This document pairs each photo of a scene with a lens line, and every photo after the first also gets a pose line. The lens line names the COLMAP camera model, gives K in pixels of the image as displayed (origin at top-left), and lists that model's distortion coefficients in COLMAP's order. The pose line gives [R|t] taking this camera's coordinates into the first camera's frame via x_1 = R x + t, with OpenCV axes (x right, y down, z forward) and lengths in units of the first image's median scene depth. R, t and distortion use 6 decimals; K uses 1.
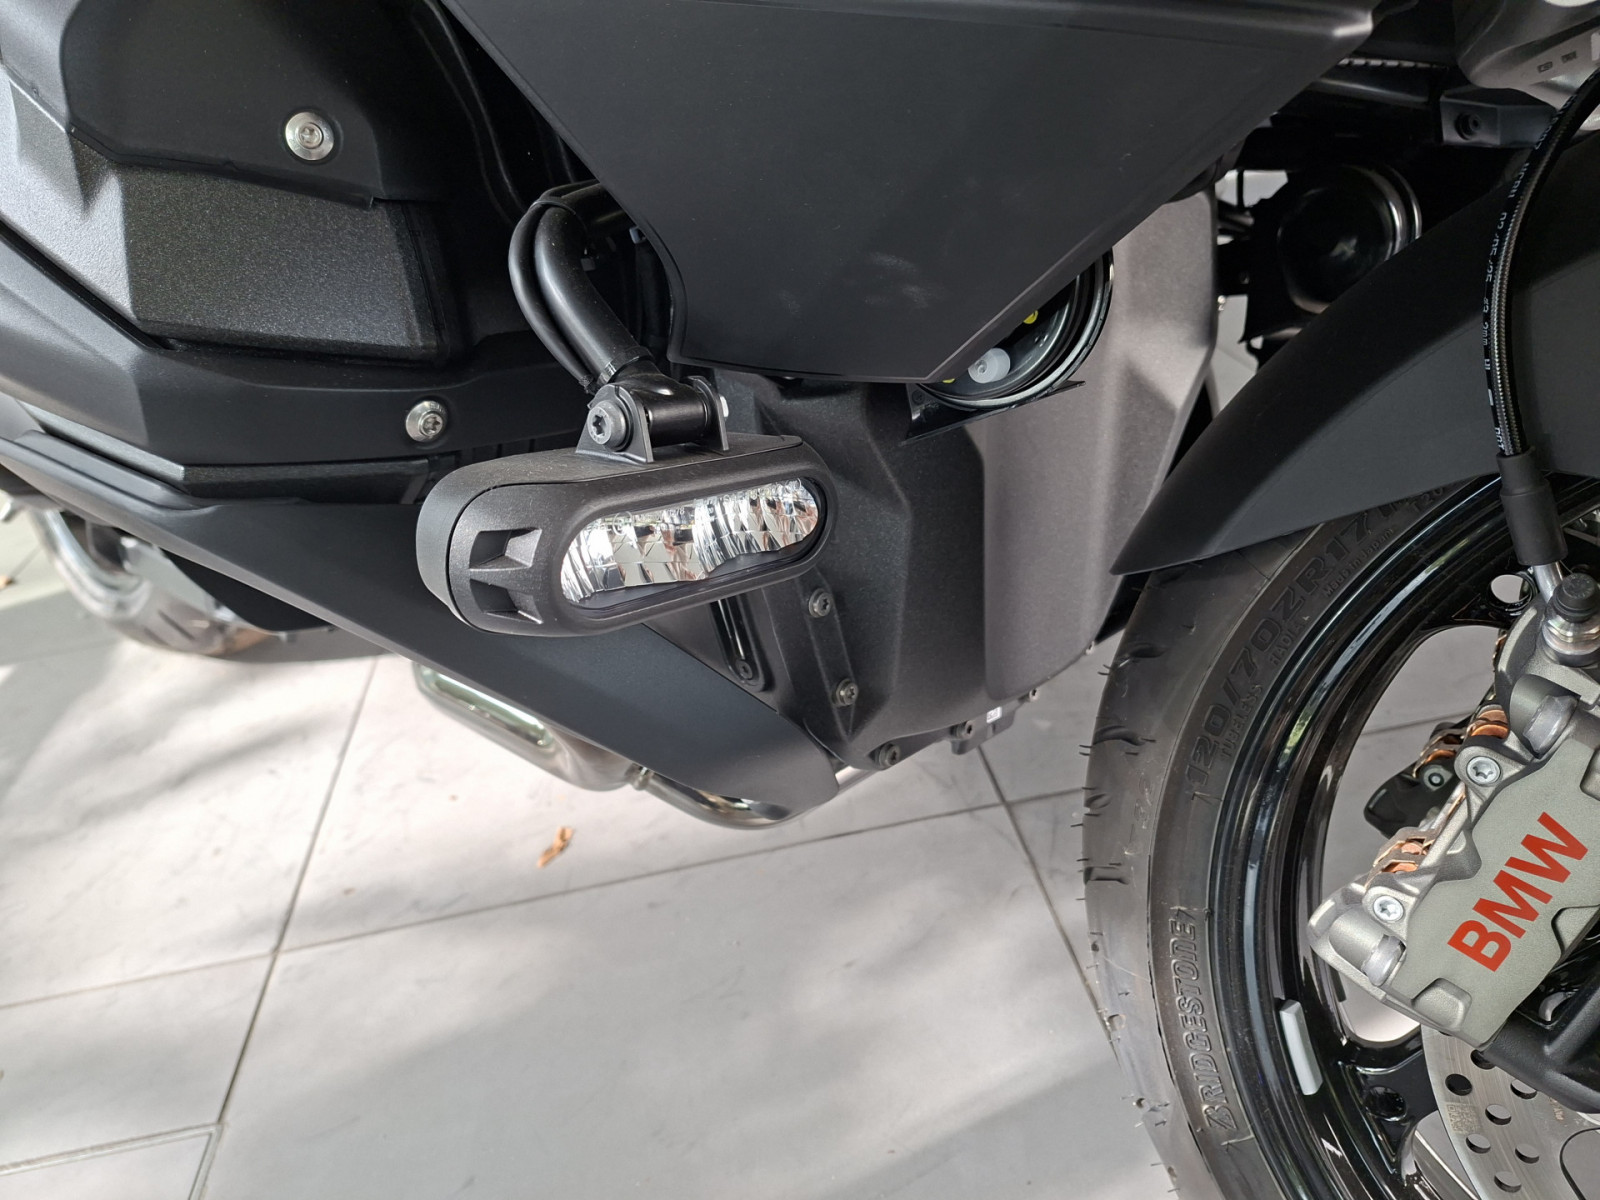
lens RADIAL K [[1246.6, 0, 801.9], [0, 1246.6, 638.9], [0, 0, 1]] dist [0.100787, -0.085467]
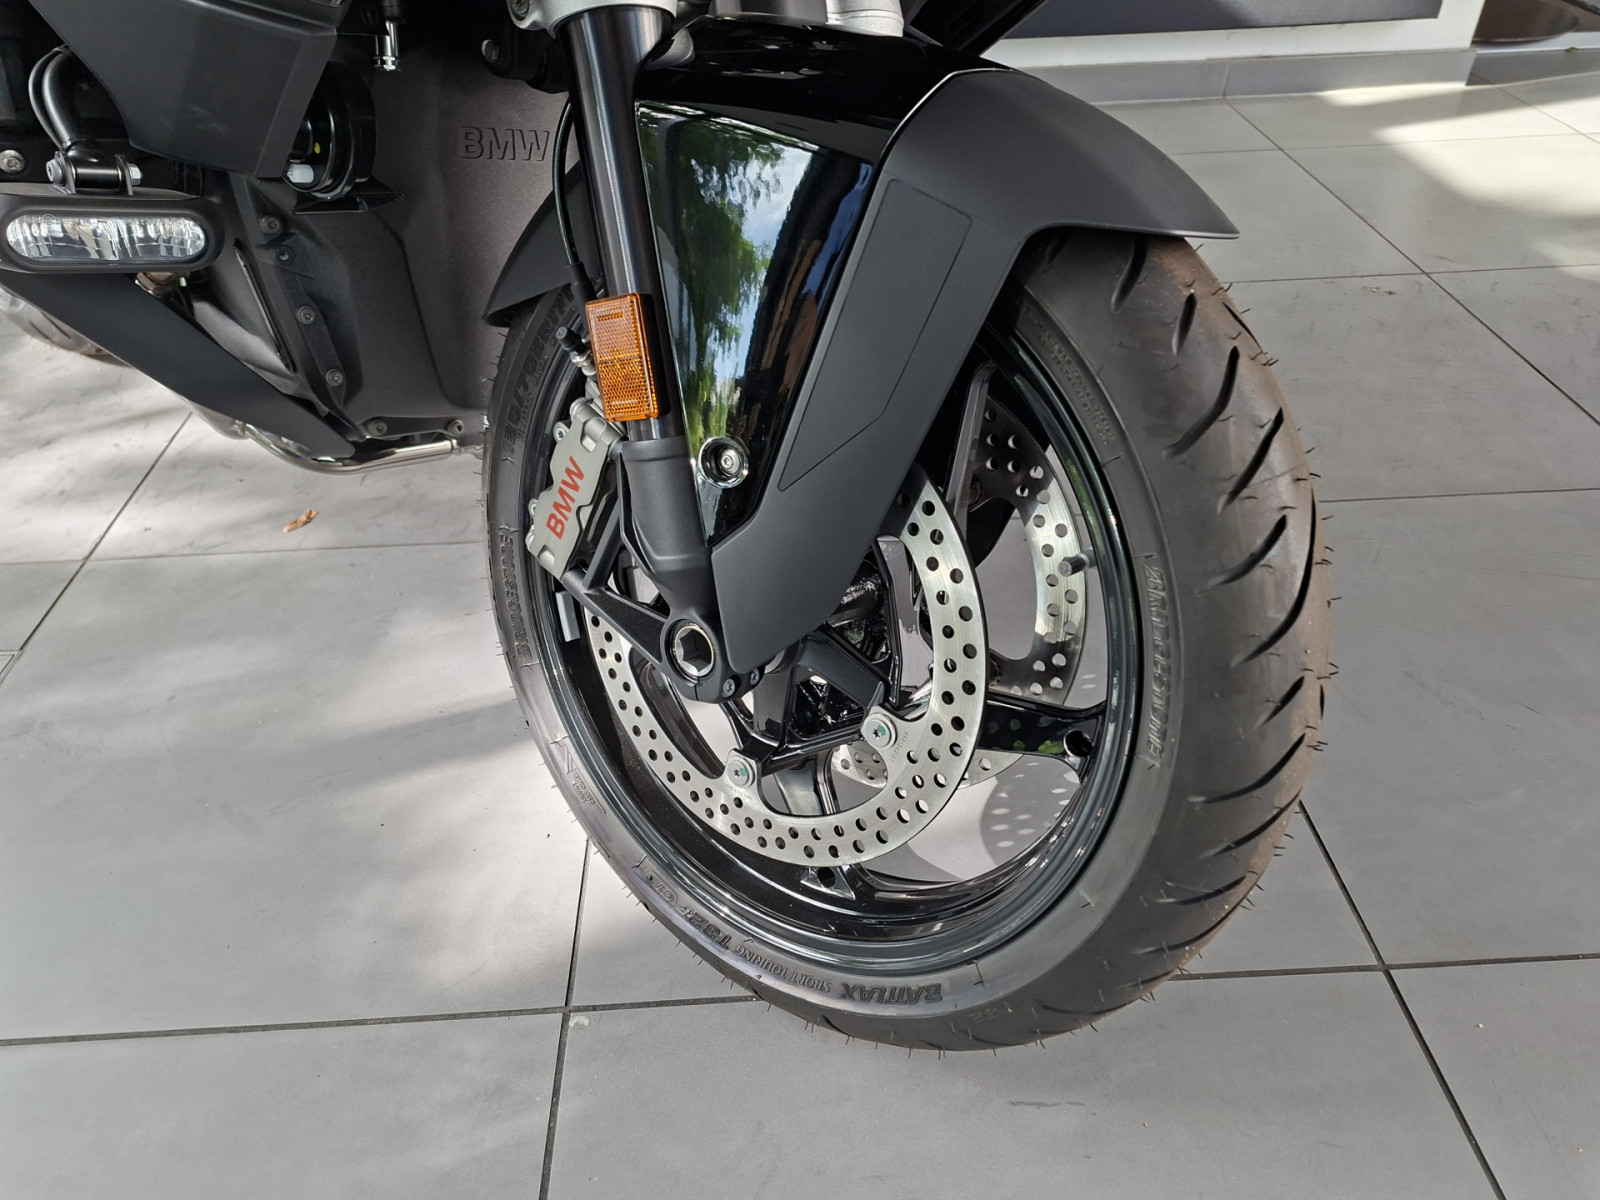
lens RADIAL K [[1226.1, 0, 760.0], [0, 1226.1, 693.6], [0, 0, 1]] dist [0.093012, -0.042765]
pose [[0.990812, 0.135072, -0.006902, 0.795590], [-0.131629, 0.974766, 0.180293, 0.094741], [0.031081, -0.177727, 0.983589, -0.820275]]
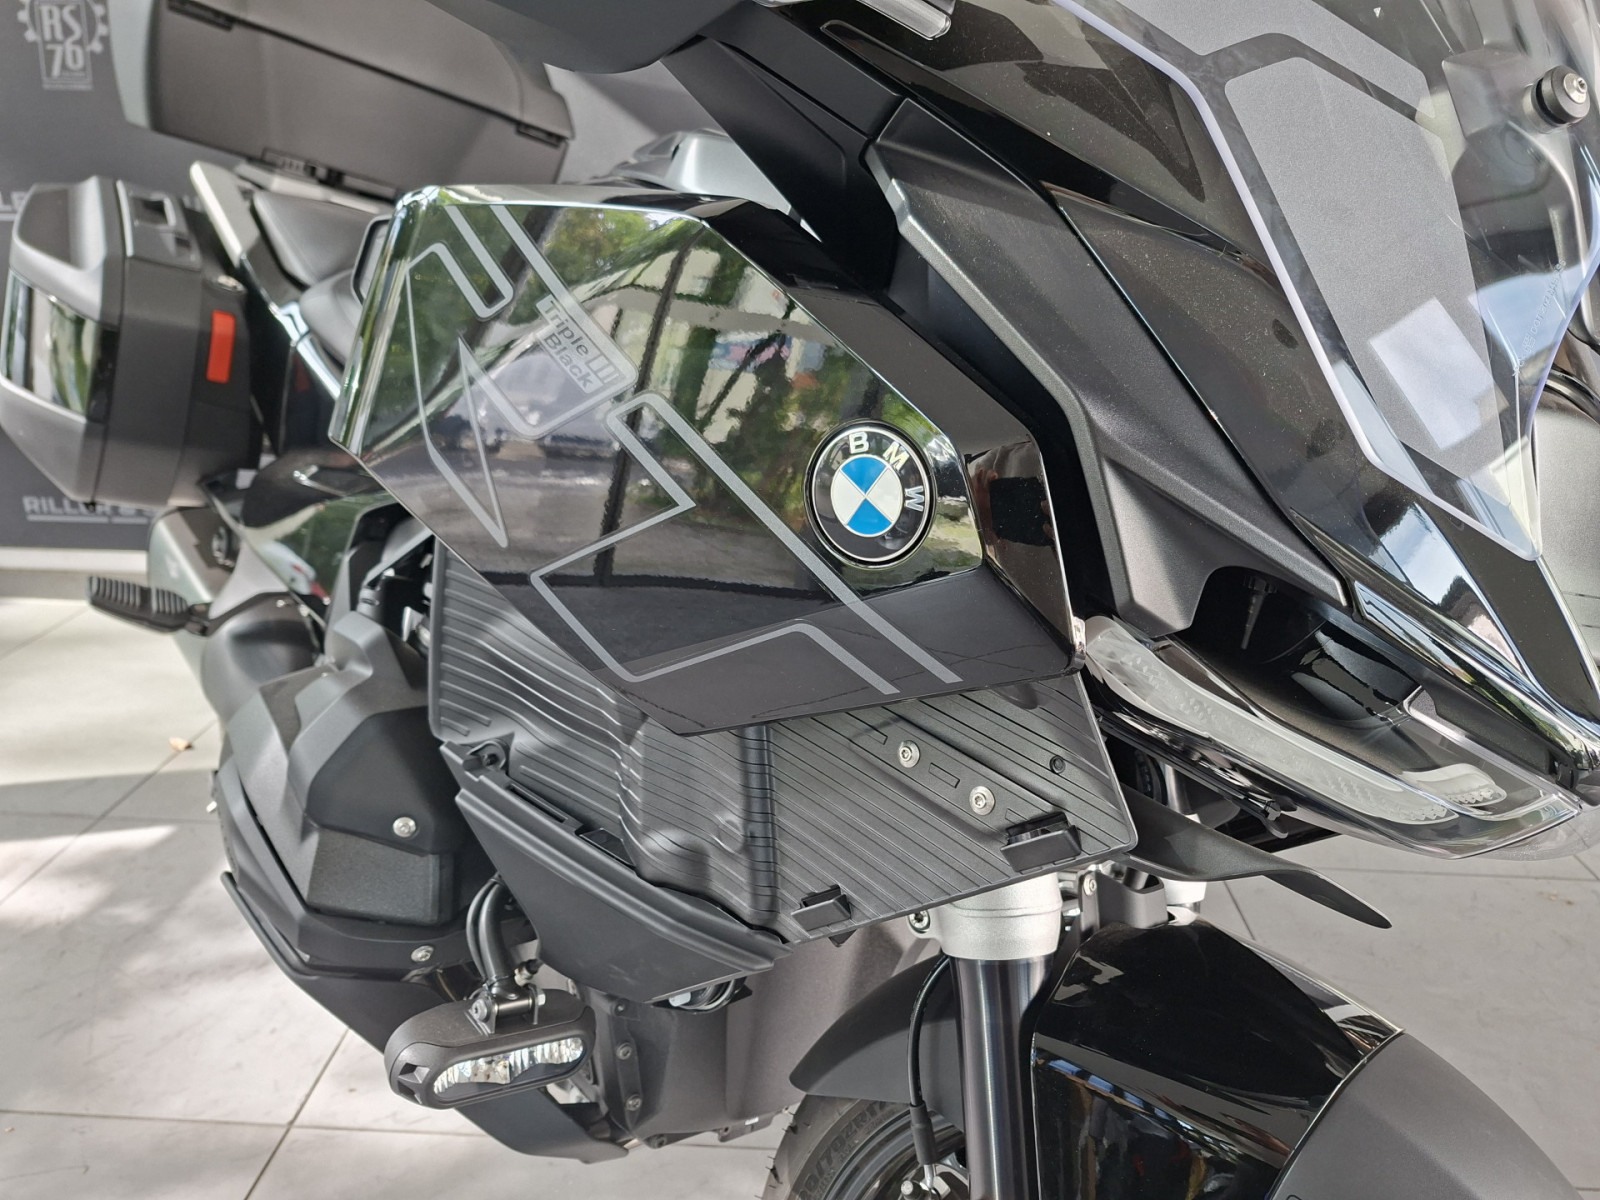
lens RADIAL K [[1246.6, 0, 801.9], [0, 1246.6, 638.9], [0, 0, 1]] dist [0.100787, -0.085467]
pose [[0.971295, 0.214230, -0.103402, 0.364576], [-0.227558, 0.963430, -0.141489, -0.454653], [0.069310, 0.160957, 0.984525, -0.961295]]
